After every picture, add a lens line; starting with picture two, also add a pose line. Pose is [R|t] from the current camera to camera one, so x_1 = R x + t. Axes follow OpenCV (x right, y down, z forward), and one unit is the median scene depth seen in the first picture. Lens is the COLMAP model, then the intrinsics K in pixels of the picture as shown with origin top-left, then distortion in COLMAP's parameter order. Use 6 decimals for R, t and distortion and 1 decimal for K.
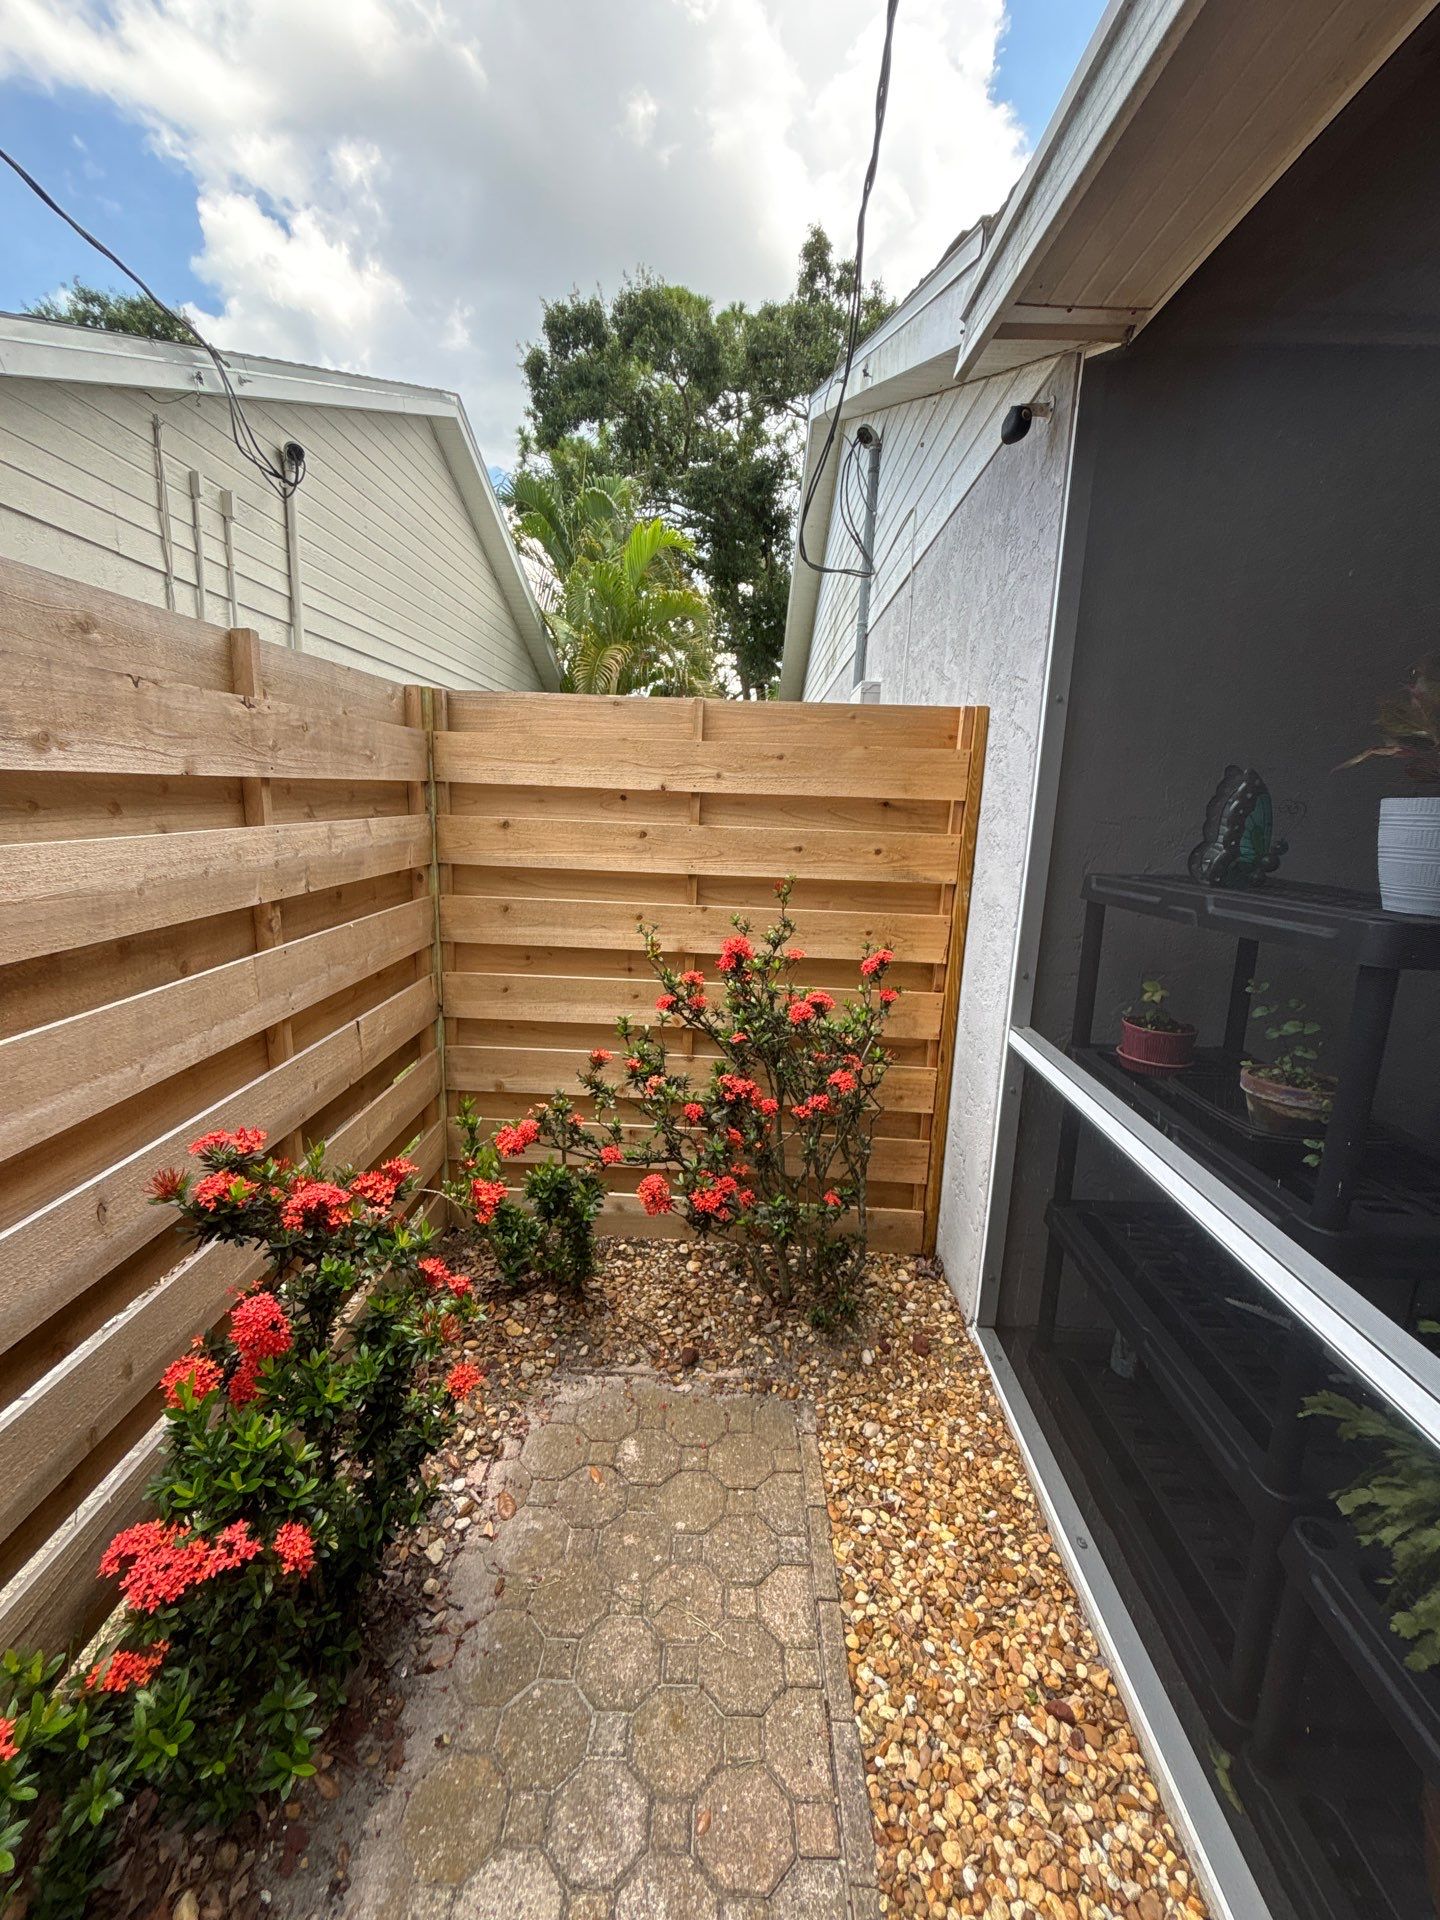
lens RADIAL K [[776.4, 0, 724.5], [0, 776.4, 954.8], [0, 0, 1]] dist [0.002208, 0.000873]
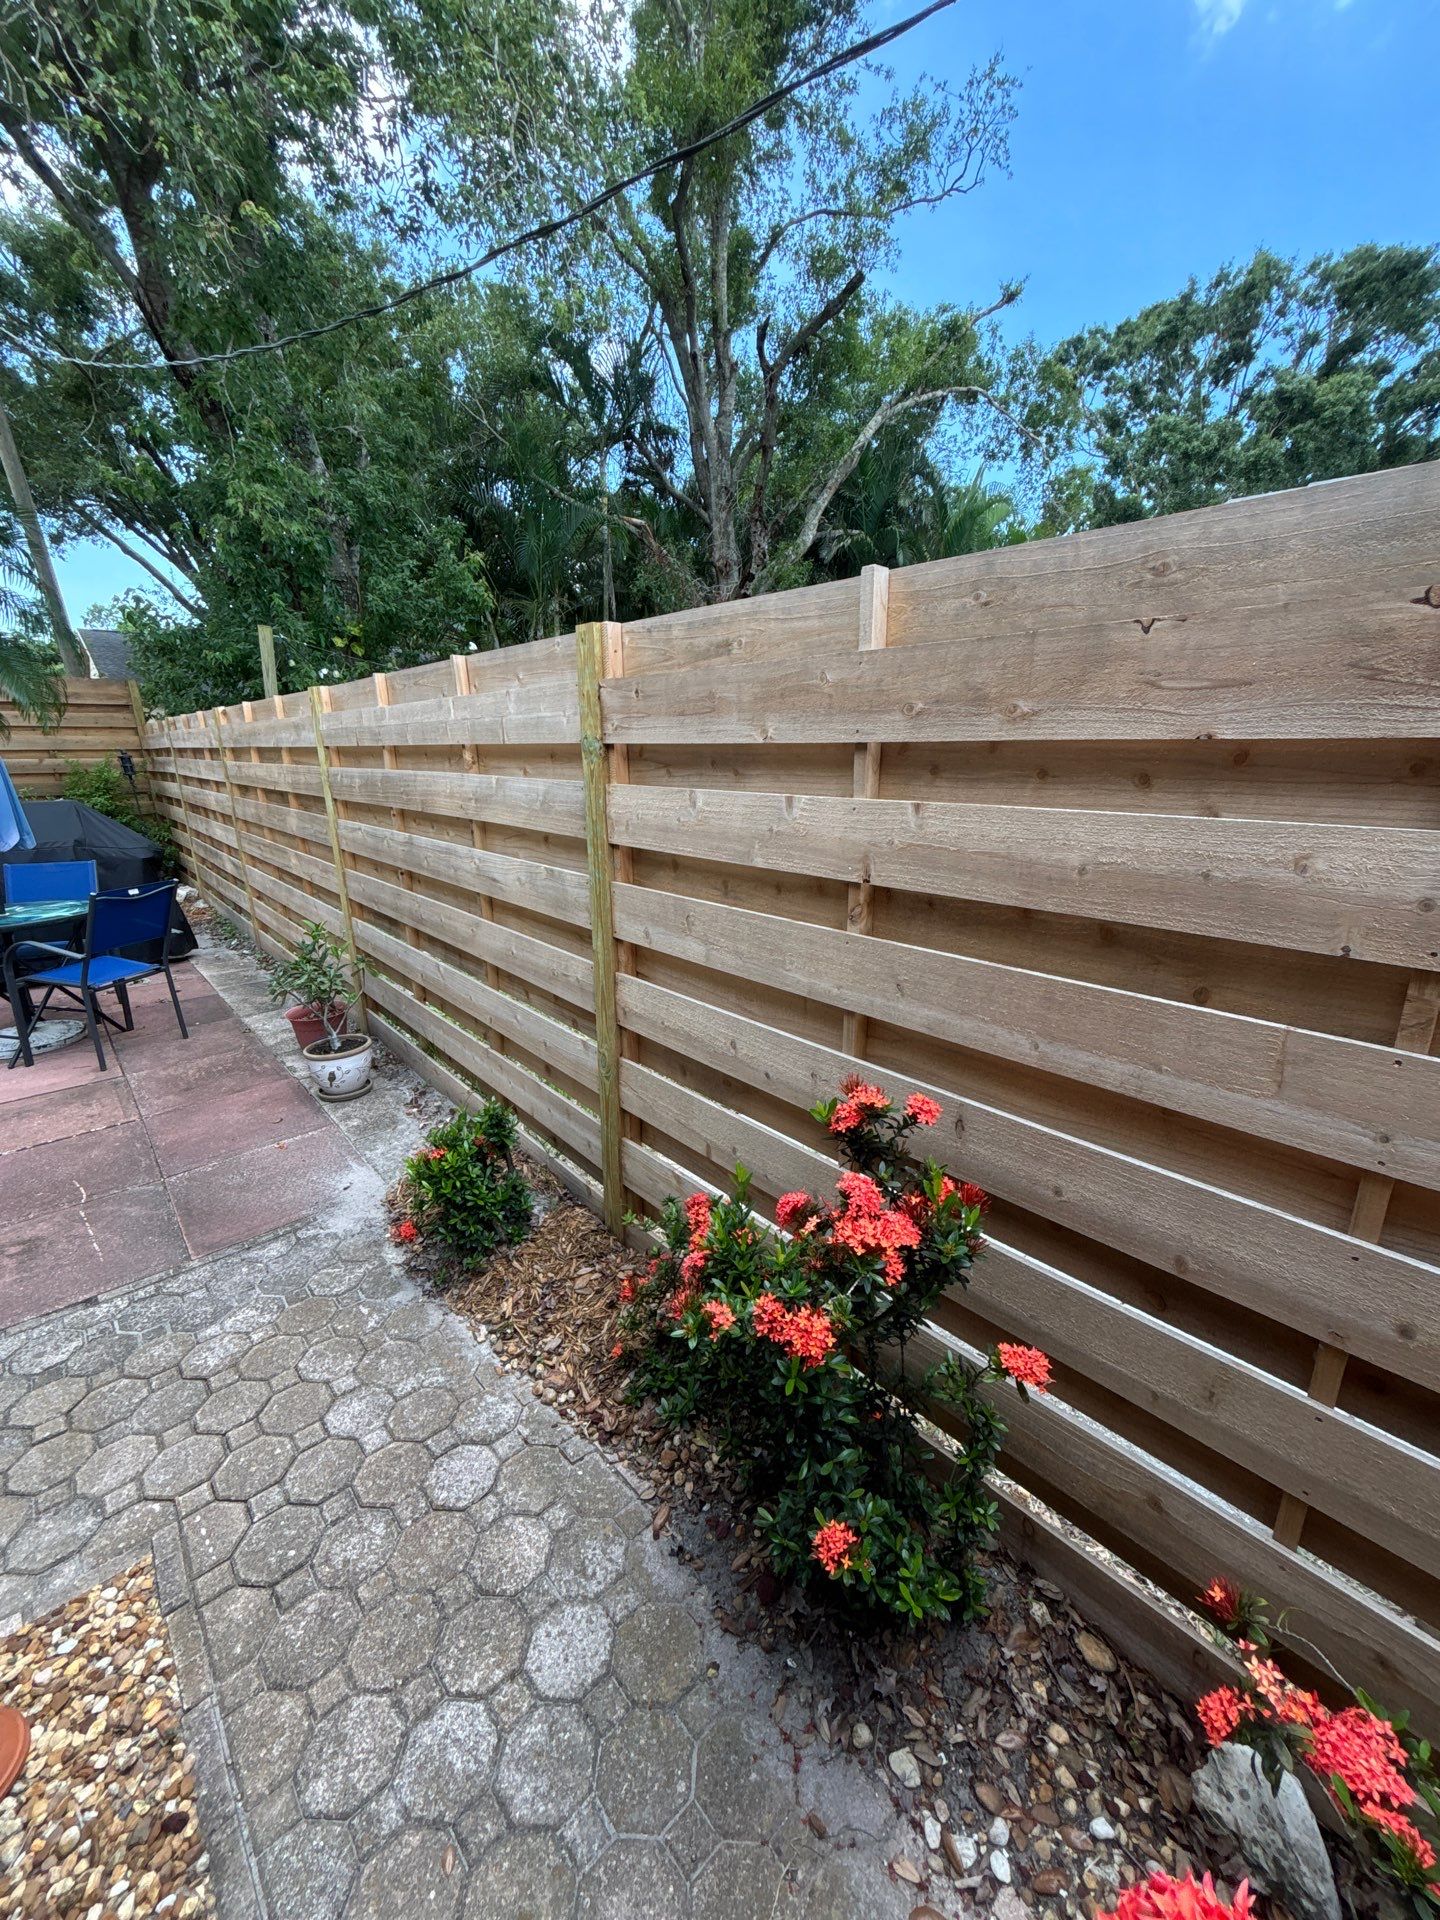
lens RADIAL K [[776.4, 0, 724.5], [0, 776.4, 954.8], [0, 0, 1]] dist [0.002208, 0.000873]
pose [[-0.732281, 0.157113, -0.662631, 0.160087], [-0.149266, 0.912332, 0.381273, -0.256117], [0.664443, 0.378107, -0.644632, 1.244999]]
